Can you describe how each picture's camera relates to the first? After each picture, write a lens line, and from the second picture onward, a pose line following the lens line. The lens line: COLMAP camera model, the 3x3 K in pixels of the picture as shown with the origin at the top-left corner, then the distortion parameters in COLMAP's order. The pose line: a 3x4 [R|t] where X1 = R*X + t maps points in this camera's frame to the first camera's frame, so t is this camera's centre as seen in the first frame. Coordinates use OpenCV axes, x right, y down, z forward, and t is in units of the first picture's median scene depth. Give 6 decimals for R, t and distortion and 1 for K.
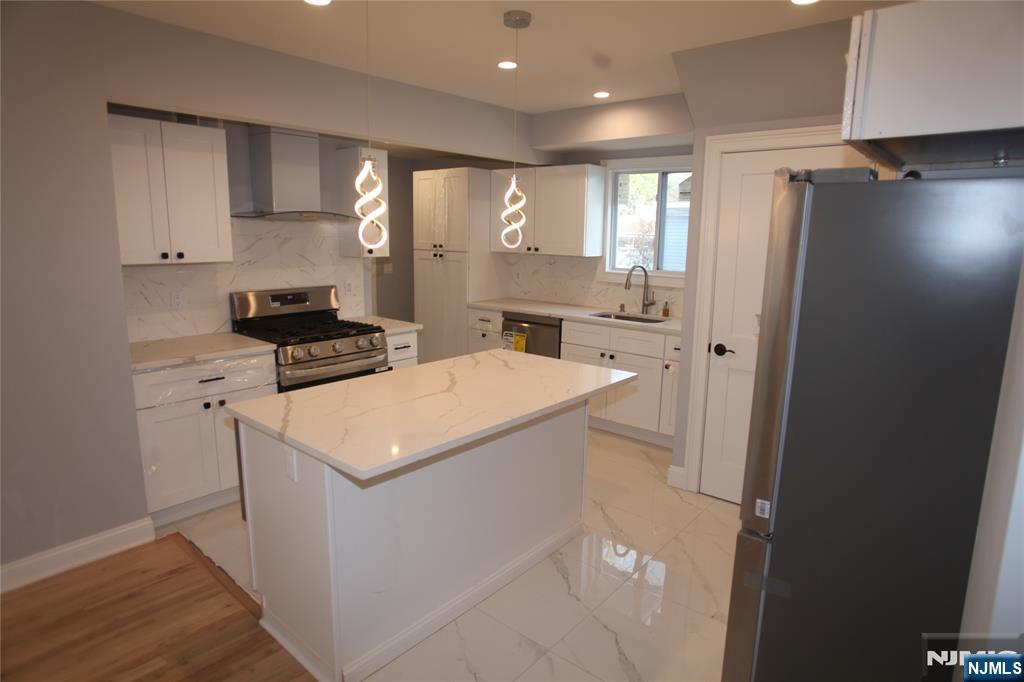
lens RADIAL K [[585.5, 0, 511.6], [0, 585.5, 335.1], [0, 0, 1]] dist [-0.052831, 0.033482]
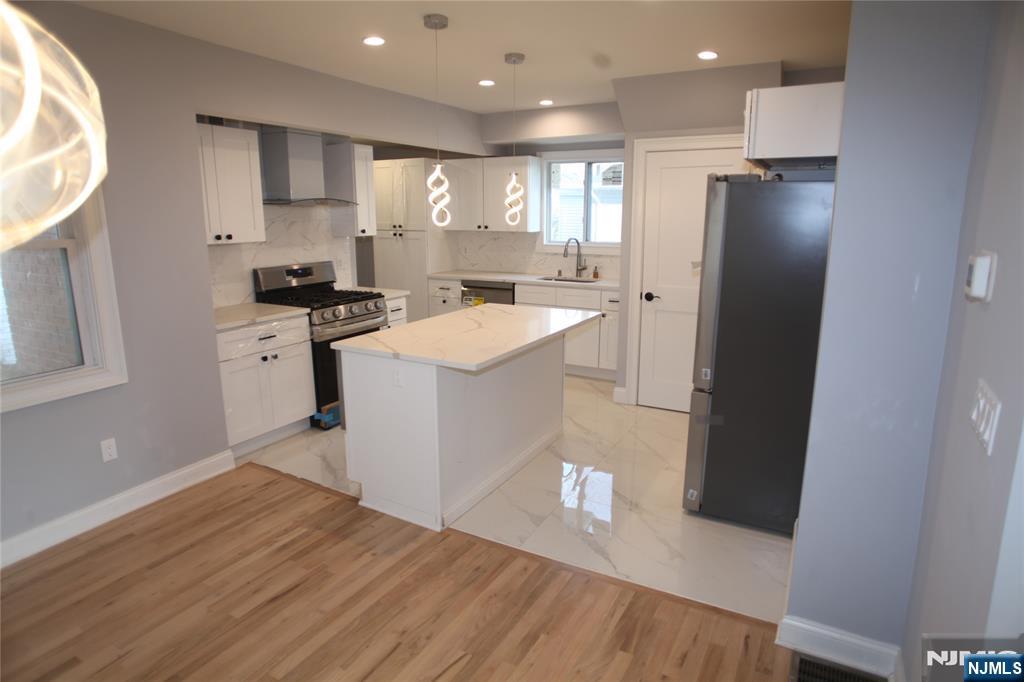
lens RADIAL K [[585.5, 0, 511.9], [0, 585.5, 332.0], [0, 0, 1]] dist [-0.052831, 0.033482]
pose [[0.980169, -0.055584, 0.190210, -0.208182], [0.050188, 0.998192, 0.033073, 0.043396], [-0.191704, -0.022871, 0.981186, -0.265213]]
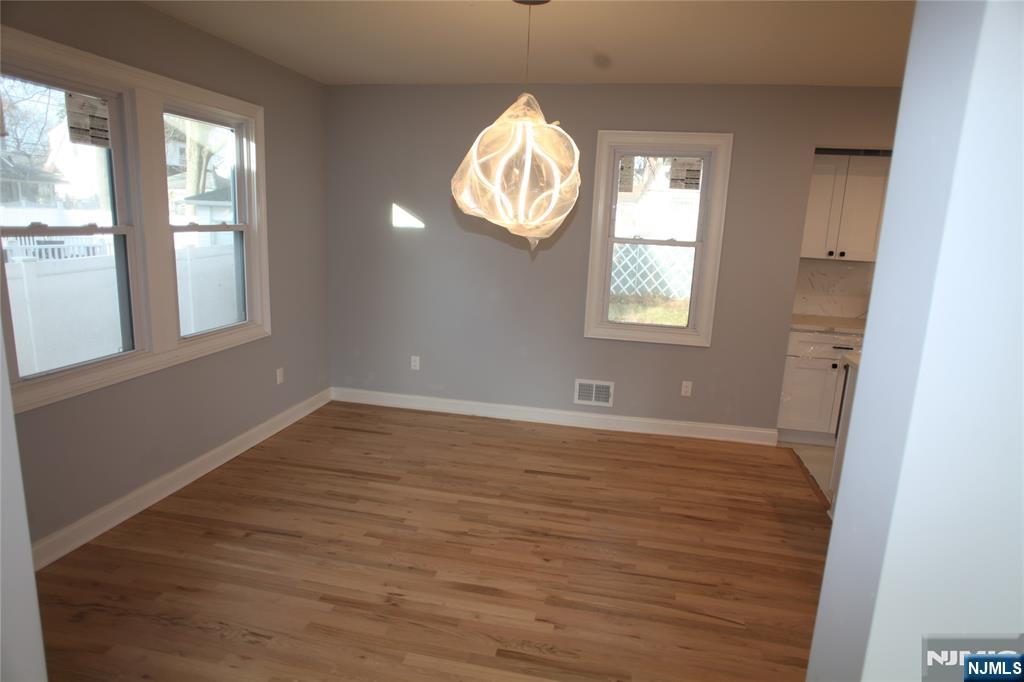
lens RADIAL K [[585.5, 0, 516.8], [0, 585.5, 338.9], [0, 0, 1]] dist [-0.052831, 0.033482]
pose [[0.493169, 0.184290, -0.850189, 0.203134], [-0.189586, 0.976581, 0.101715, 0.054411], [0.849024, 0.111021, 0.516558, -0.276872]]
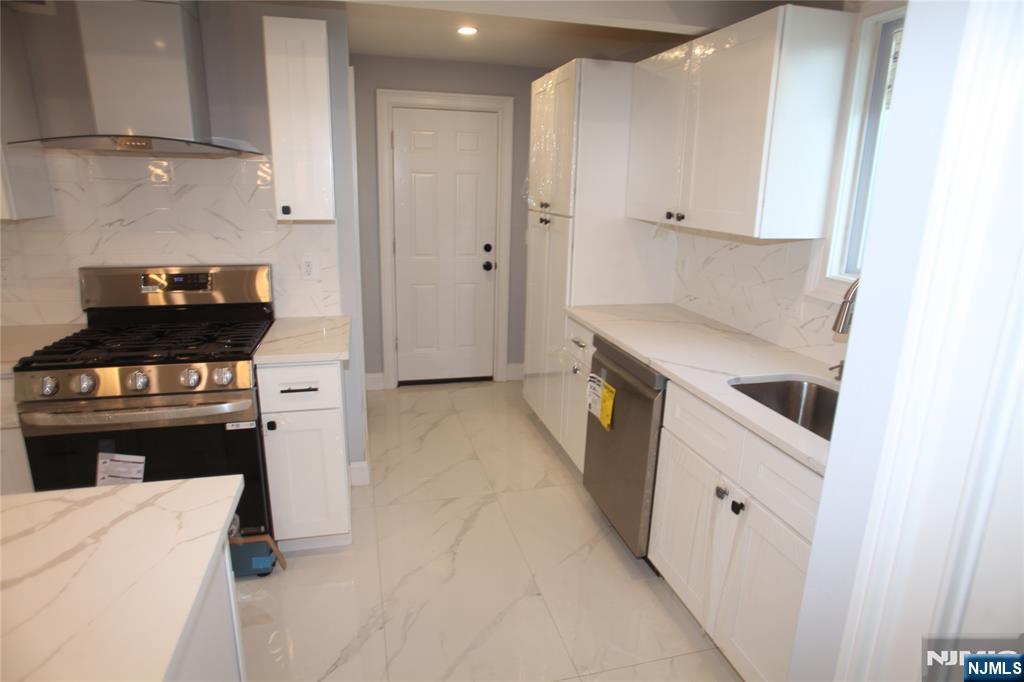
lens RADIAL K [[585.5, 0, 512.3], [0, 585.5, 340.5], [0, 0, 1]] dist [-0.052831, 0.033482]
pose [[0.821200, 0.148631, -0.550944, 0.300744], [-0.109659, 0.988592, 0.103248, -0.114959], [0.560005, -0.024371, 0.828130, 0.750321]]
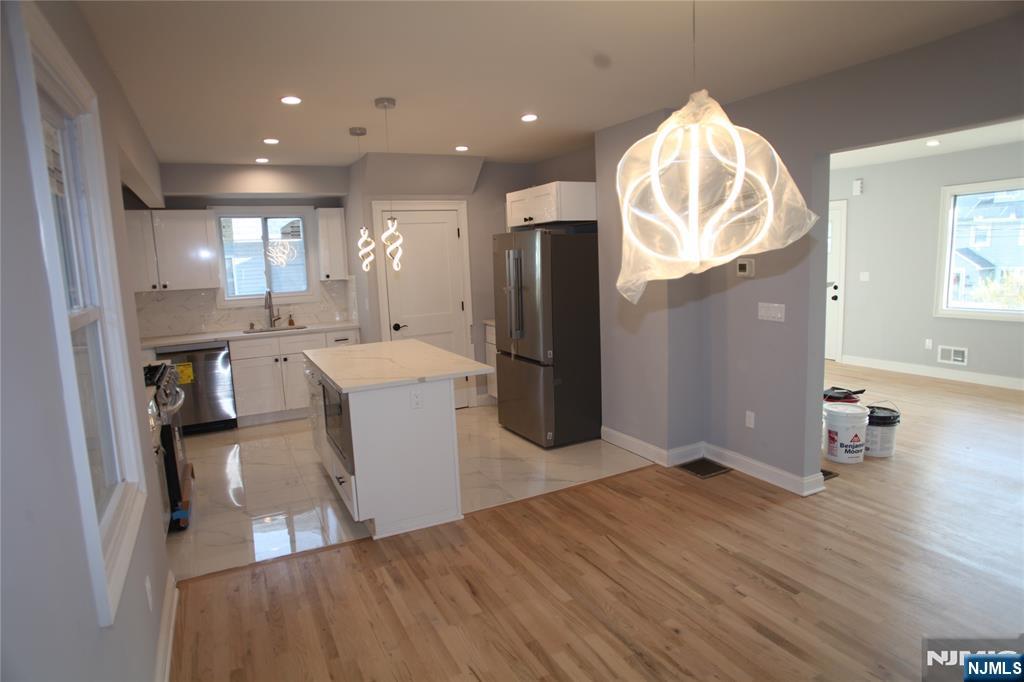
lens RADIAL K [[585.5, 0, 500.3], [0, 585.5, 333.0], [0, 0, 1]] dist [-0.052831, 0.033482]
pose [[0.394316, -0.162589, 0.904477, -0.994924], [0.207741, 0.974518, 0.084613, -0.036590], [-0.895186, 0.154533, 0.418045, 0.023494]]
